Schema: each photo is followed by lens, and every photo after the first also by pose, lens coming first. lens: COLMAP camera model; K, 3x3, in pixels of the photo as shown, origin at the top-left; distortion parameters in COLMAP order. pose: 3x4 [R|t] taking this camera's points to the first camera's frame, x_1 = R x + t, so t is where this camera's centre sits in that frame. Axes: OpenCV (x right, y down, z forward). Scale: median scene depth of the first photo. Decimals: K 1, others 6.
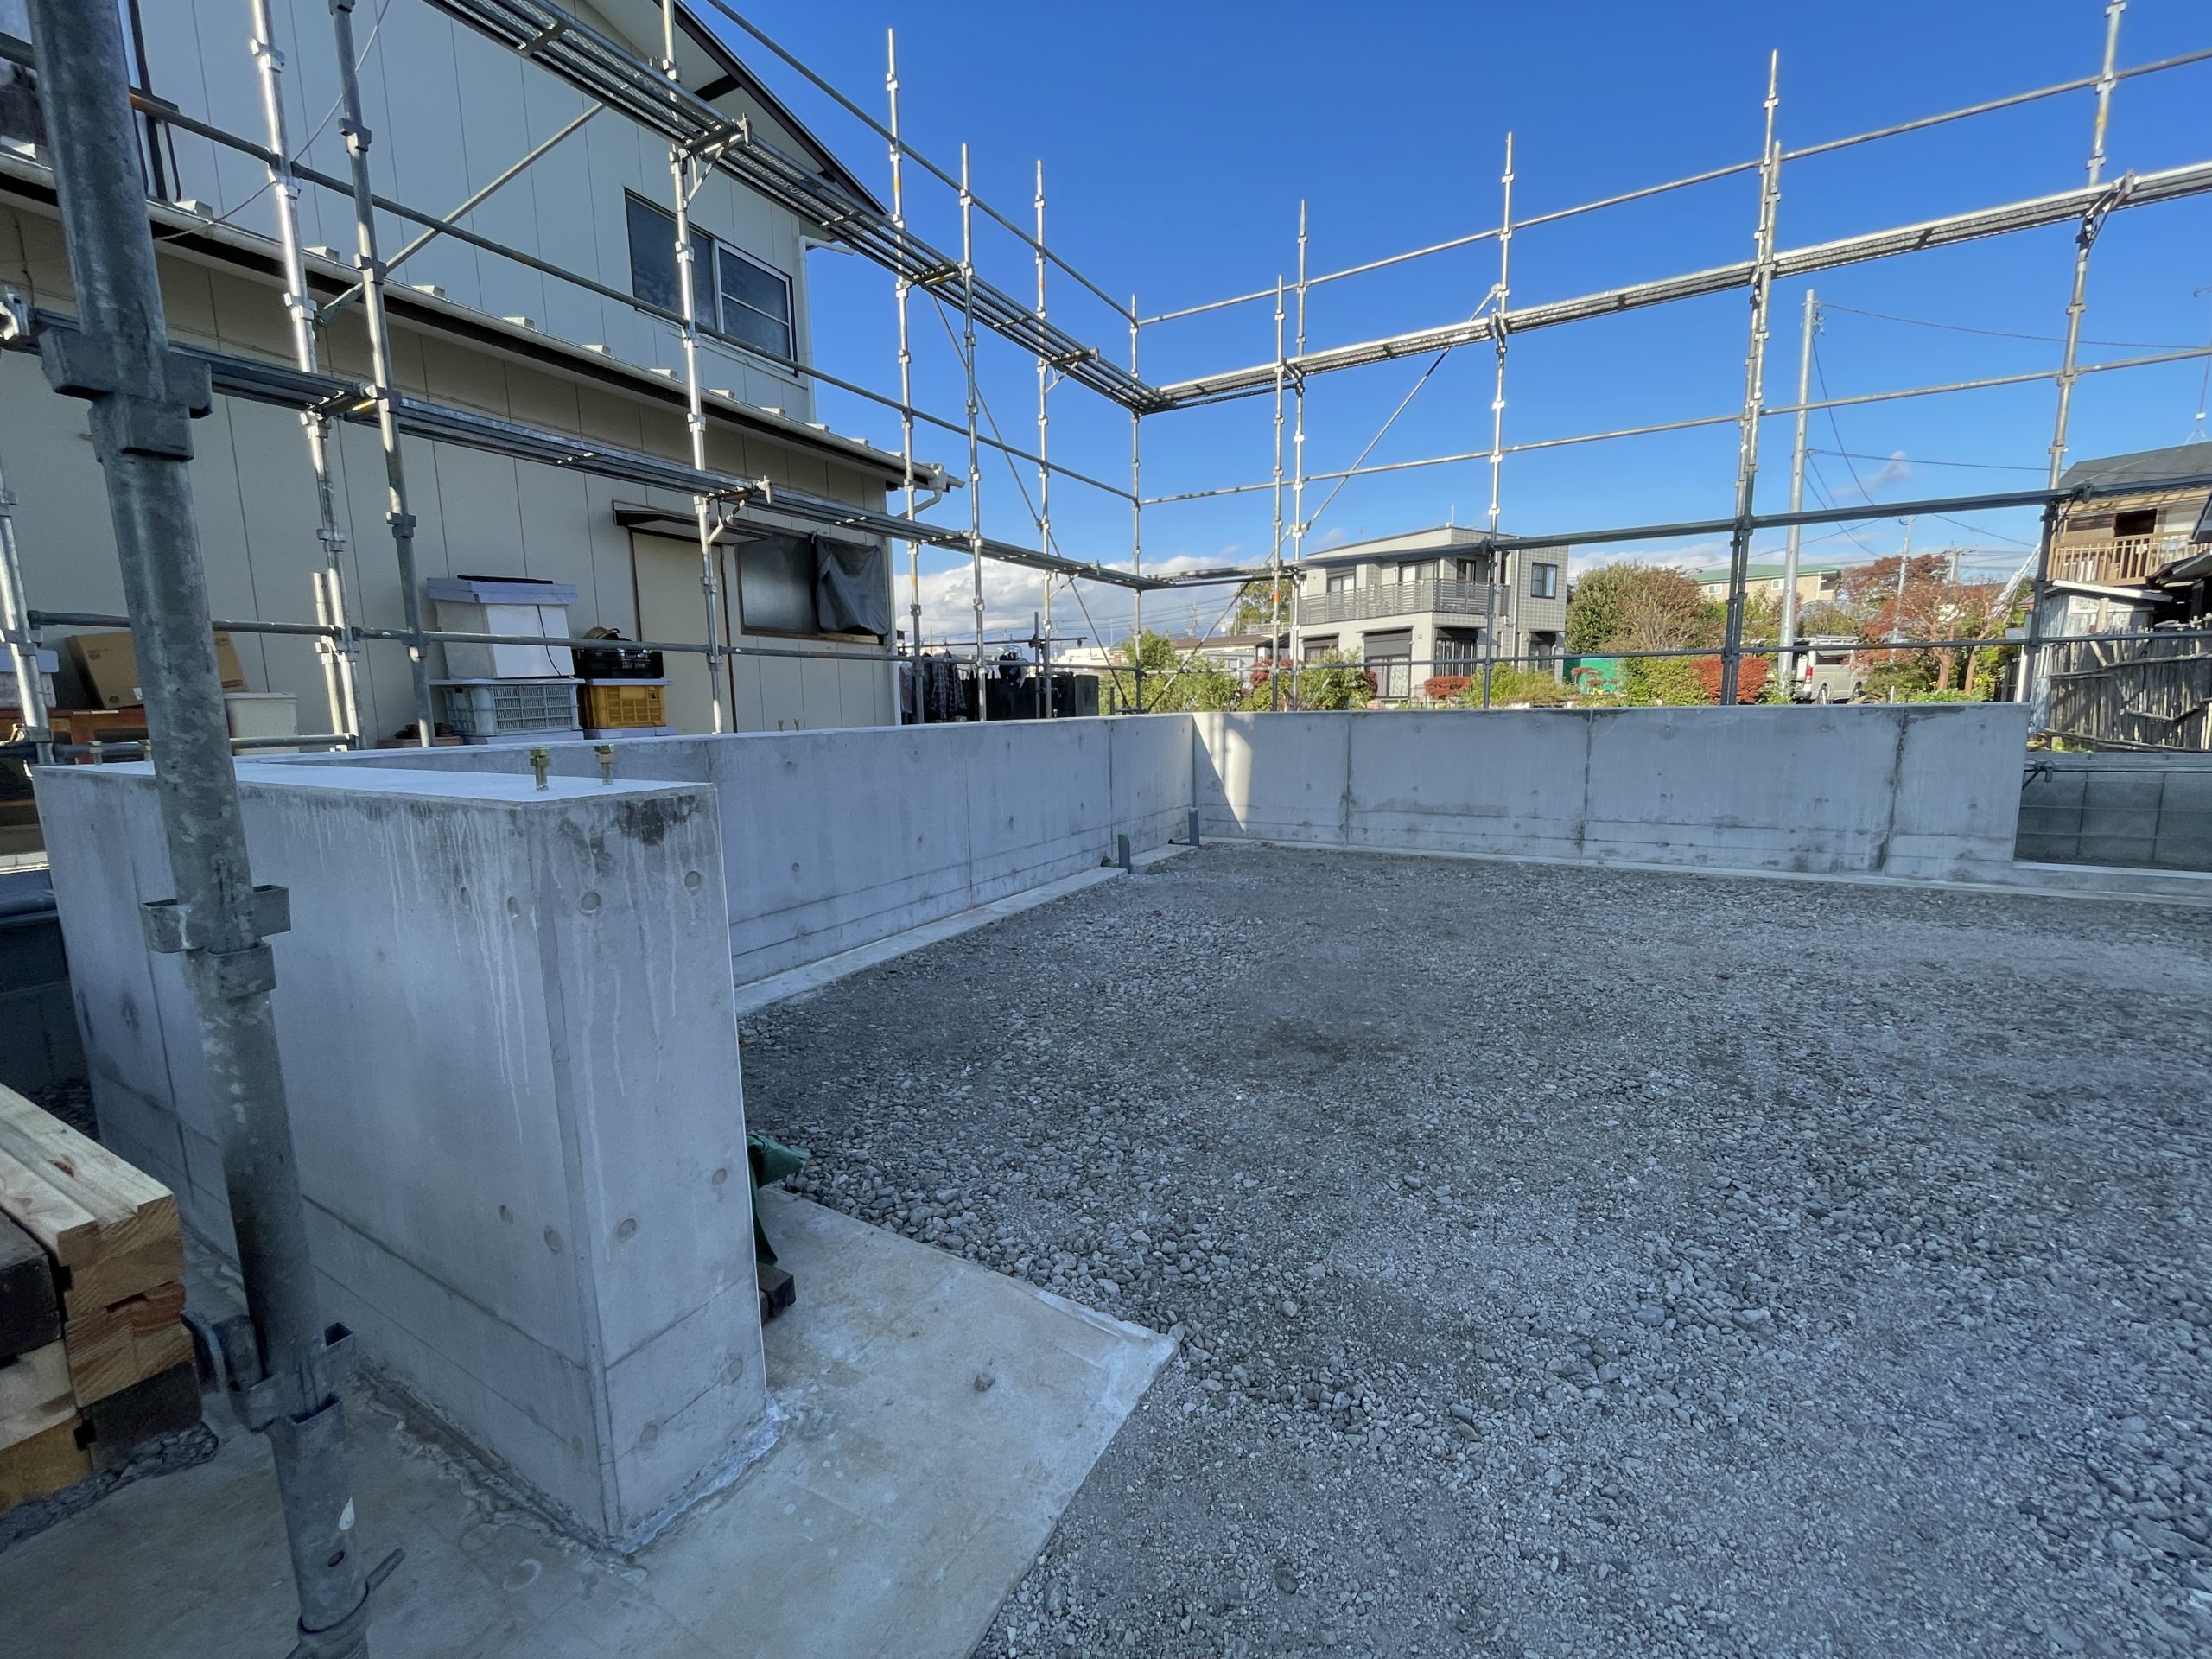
lens RADIAL K [[898.3, 0, 1113.0], [0, 898.3, 822.8], [0, 0, 1]] dist [-0.002917, 0.001176]
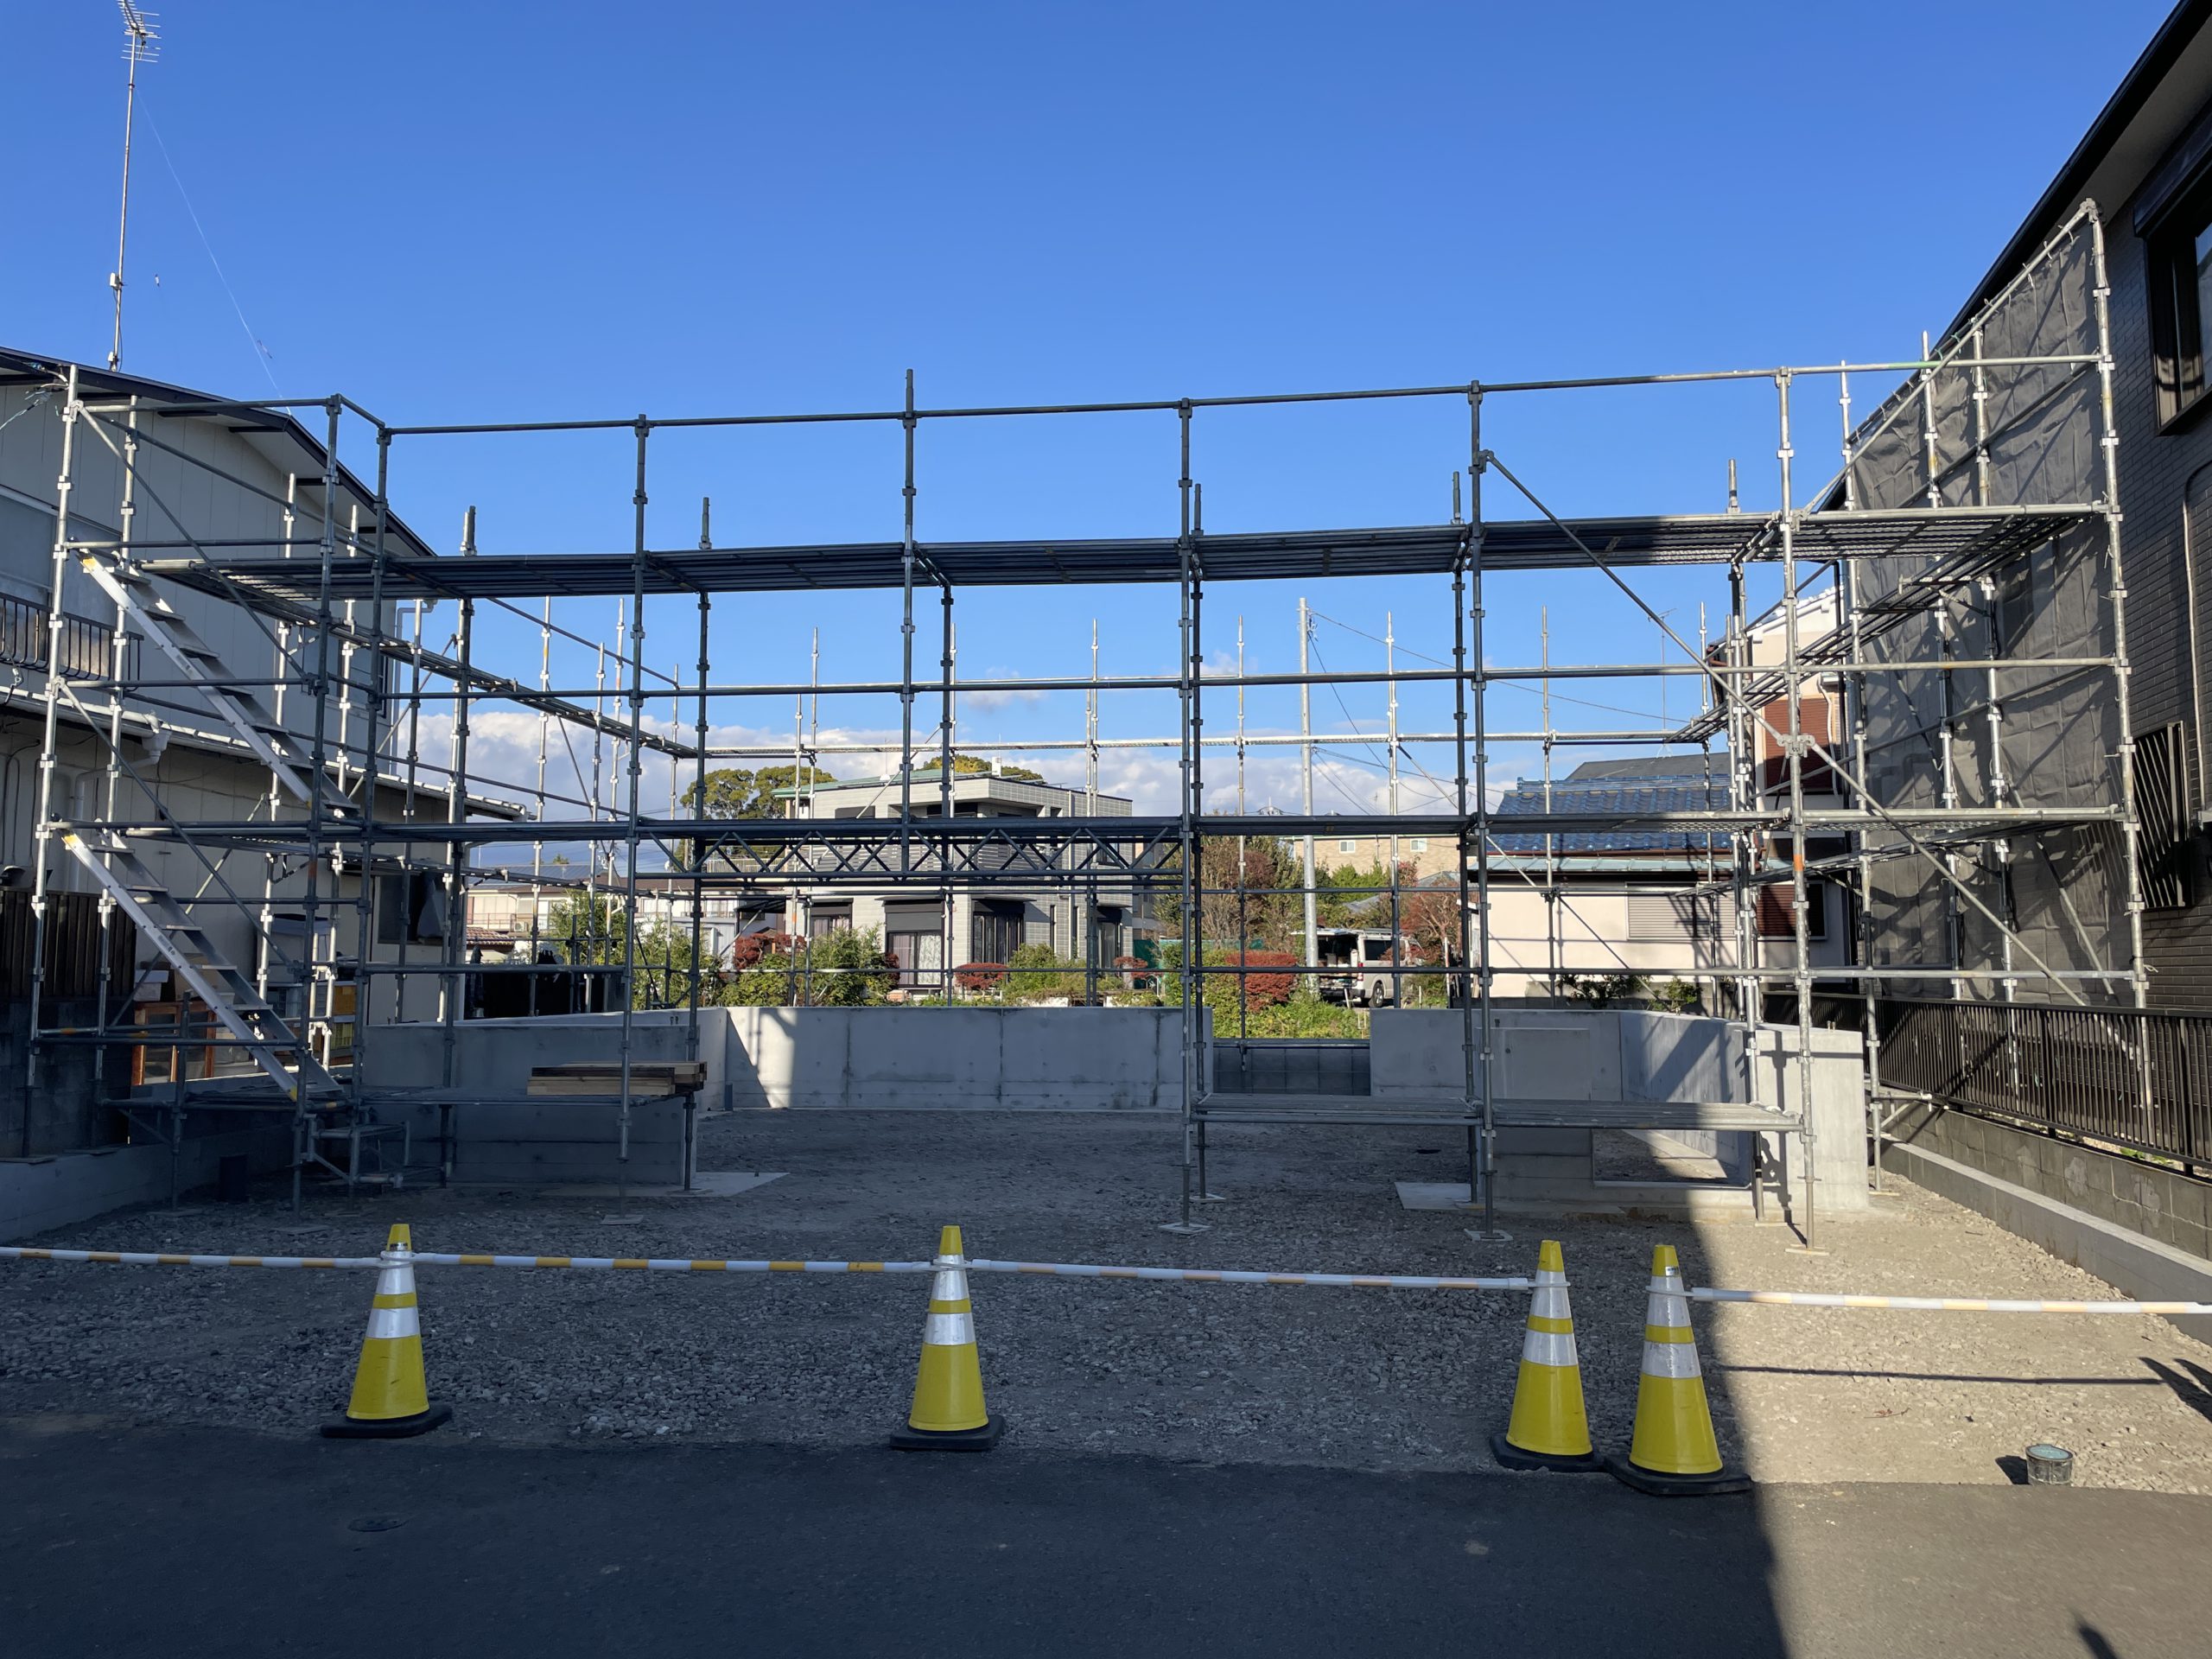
lens RADIAL K [[1676.4, 0, 1106.9], [0, 1676.4, 815.5], [0, 0, 1]] dist [0.048240, -0.019310]
pose [[0.925243, 0.053650, 0.375563, -0.348437], [0.034467, 0.973969, -0.224047, 0.176504], [-0.377807, 0.220243, 0.899308, -1.507501]]
